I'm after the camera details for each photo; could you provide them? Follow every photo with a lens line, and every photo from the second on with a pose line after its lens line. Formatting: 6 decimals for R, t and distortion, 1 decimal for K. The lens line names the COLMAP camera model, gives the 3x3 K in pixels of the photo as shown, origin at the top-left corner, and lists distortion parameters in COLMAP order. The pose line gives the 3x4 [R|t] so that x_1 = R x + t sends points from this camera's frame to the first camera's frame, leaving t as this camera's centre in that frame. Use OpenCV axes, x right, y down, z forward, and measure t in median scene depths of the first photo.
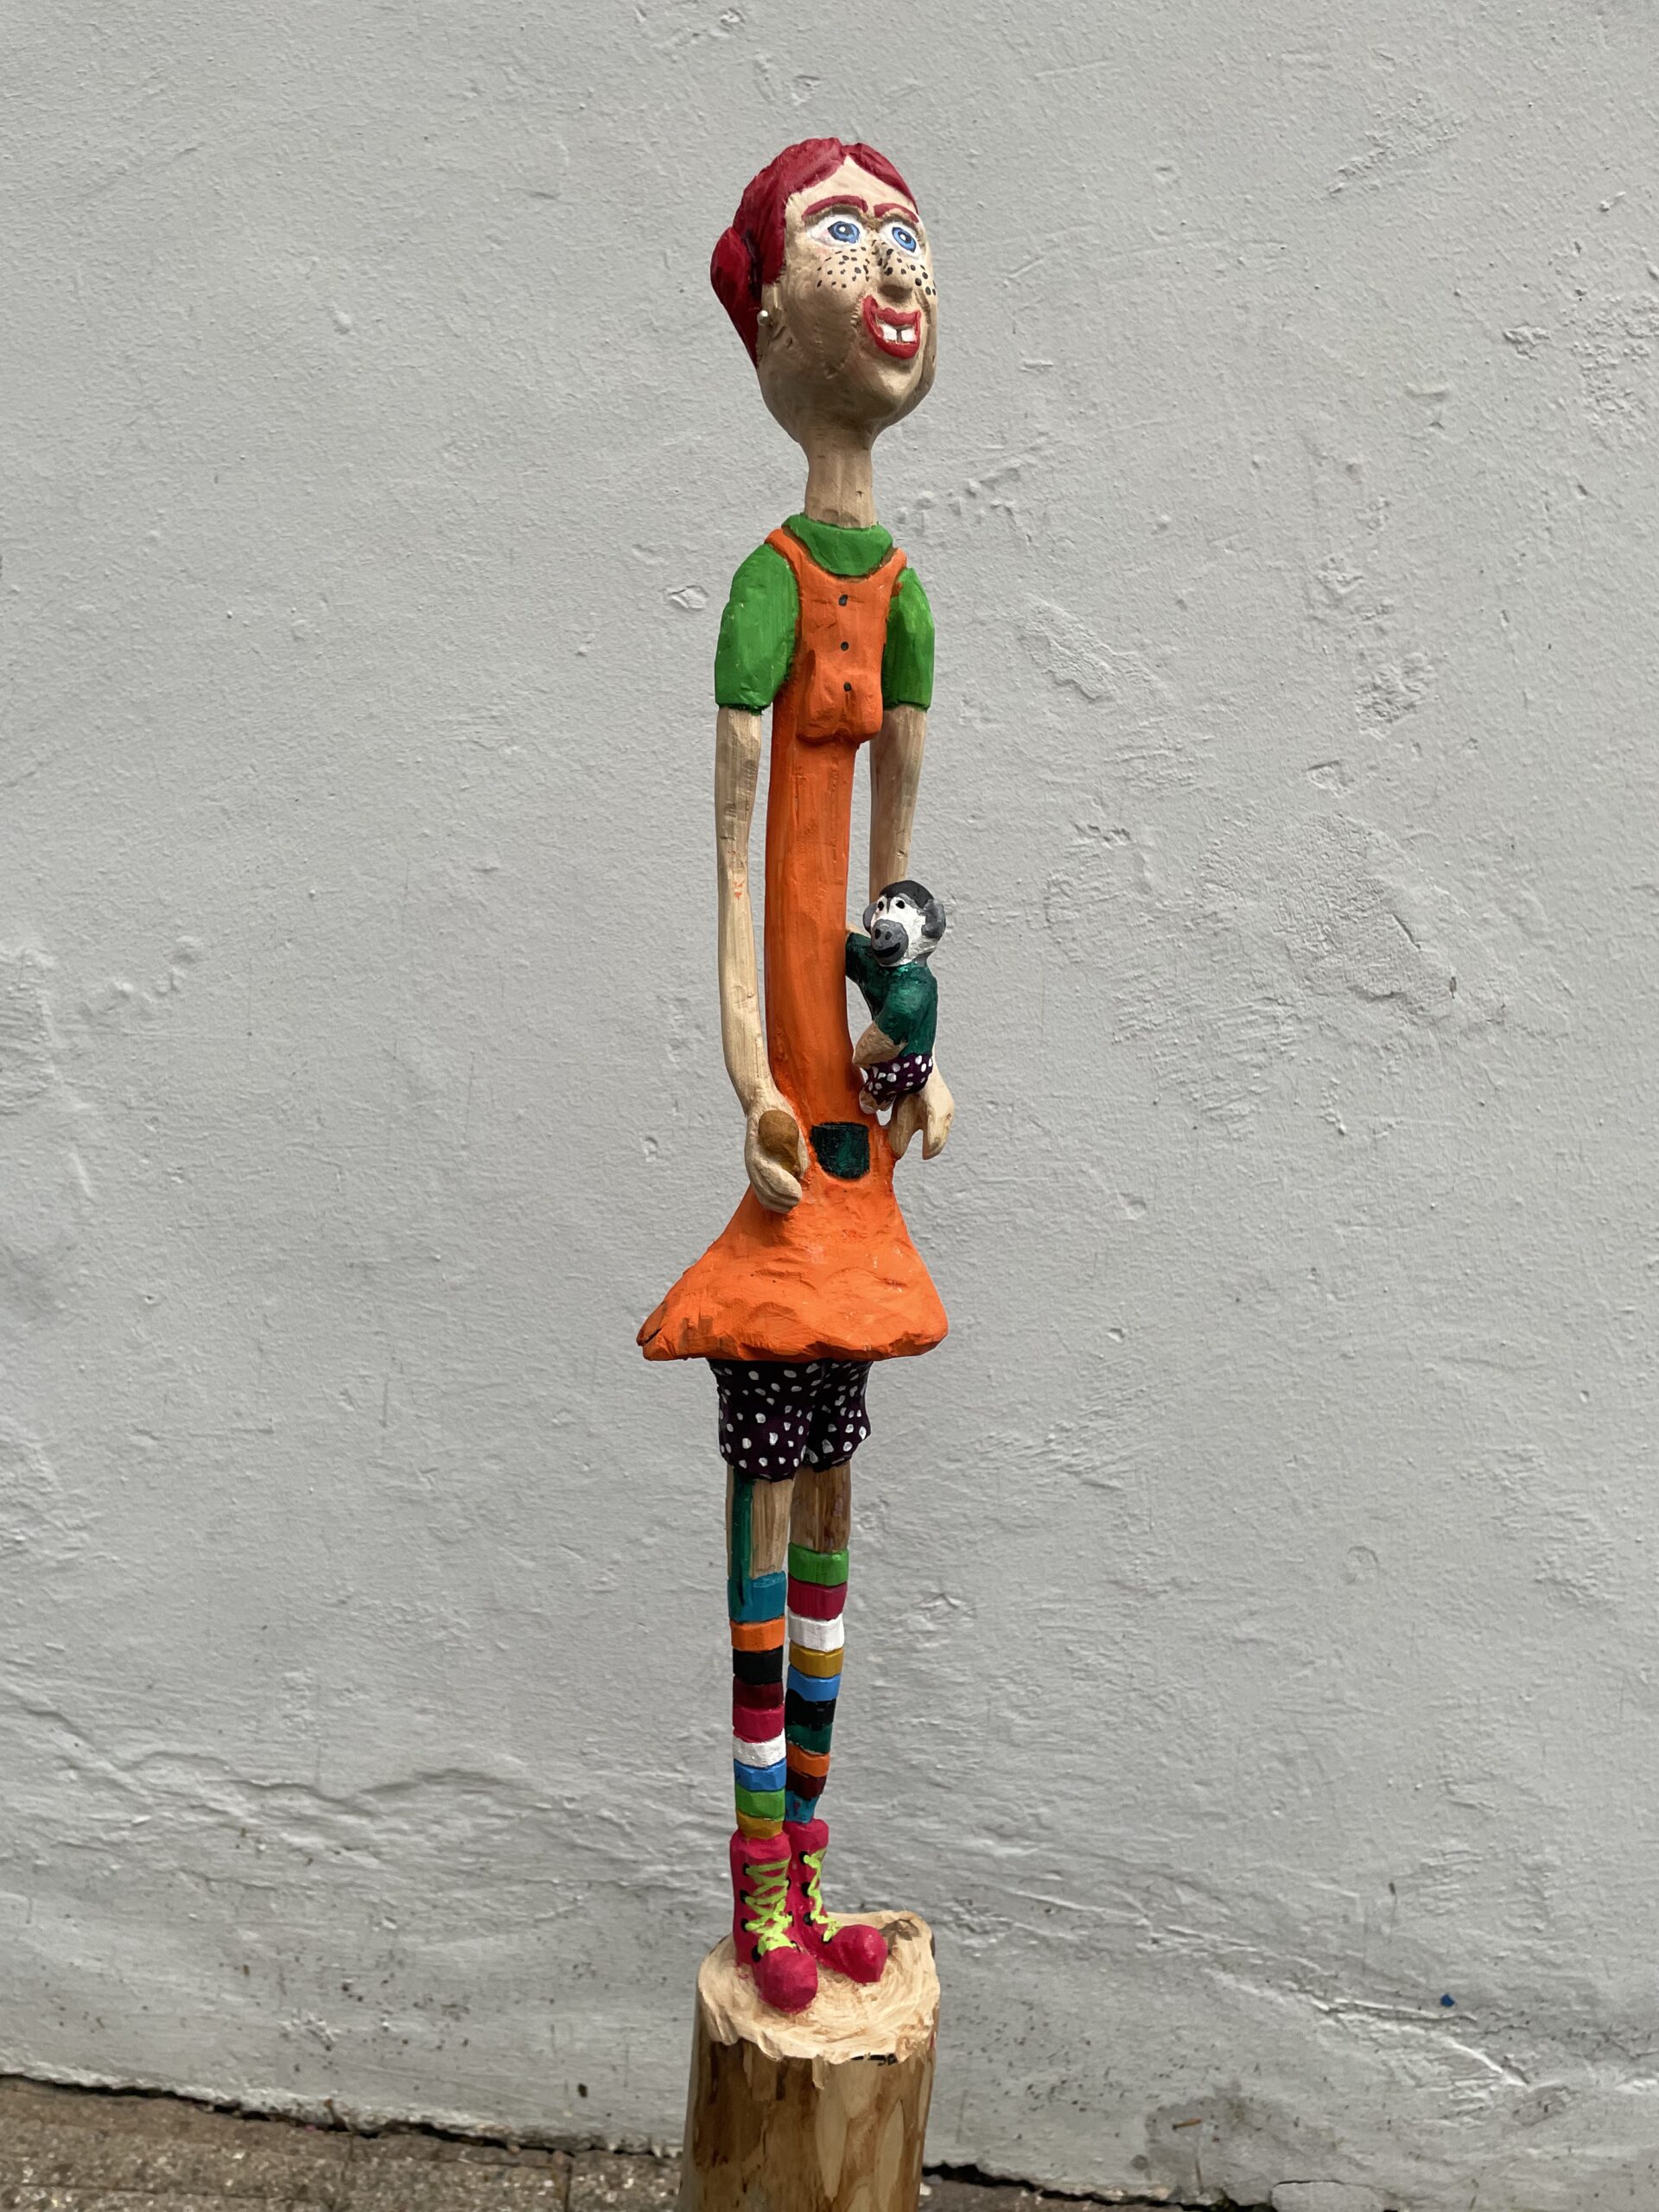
lens RADIAL K [[1659.6, 0, 829.4], [0, 1659.6, 1121.8], [0, 0, 1]] dist [0.087577, -0.118731]
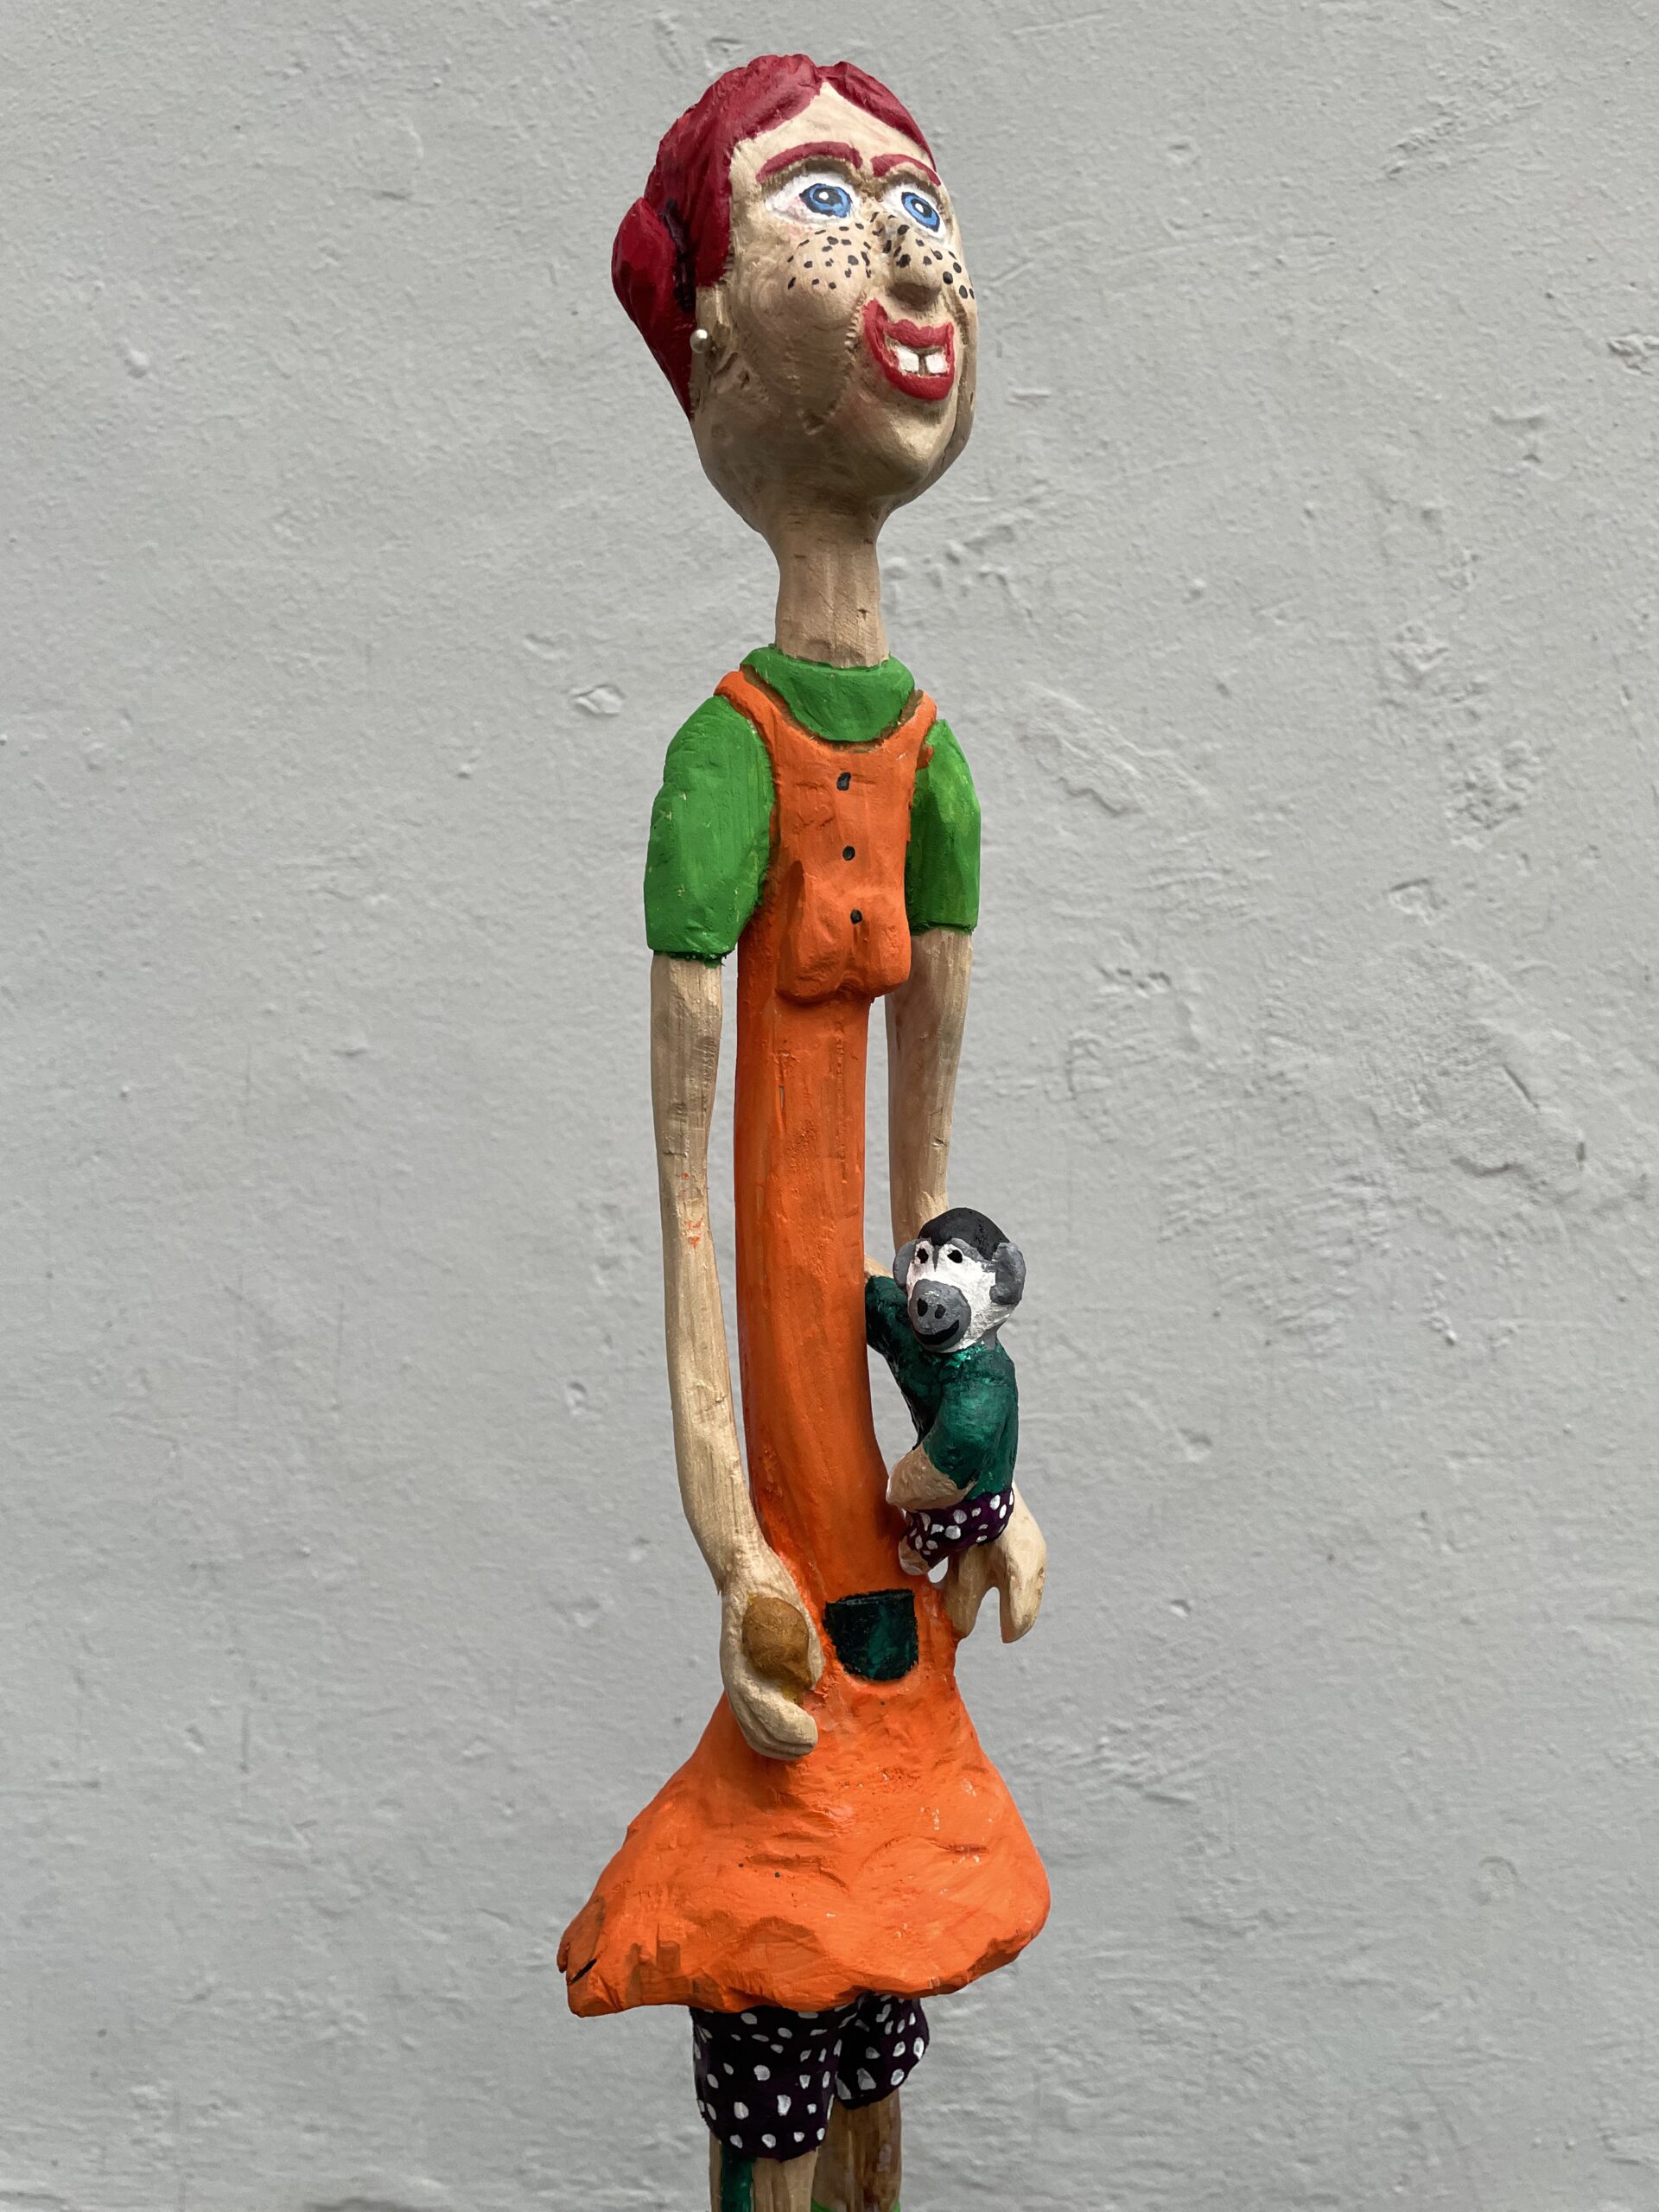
lens RADIAL K [[1659.6, 0, 827.8], [0, 1659.6, 1113.8], [0, 0, 1]] dist [0.087577, -0.118731]
pose [[0.998372, -0.041077, 0.039565, -0.015930], [0.041742, 0.998998, -0.016145, -0.100734], [-0.038862, 0.017770, 0.999087, 0.213417]]
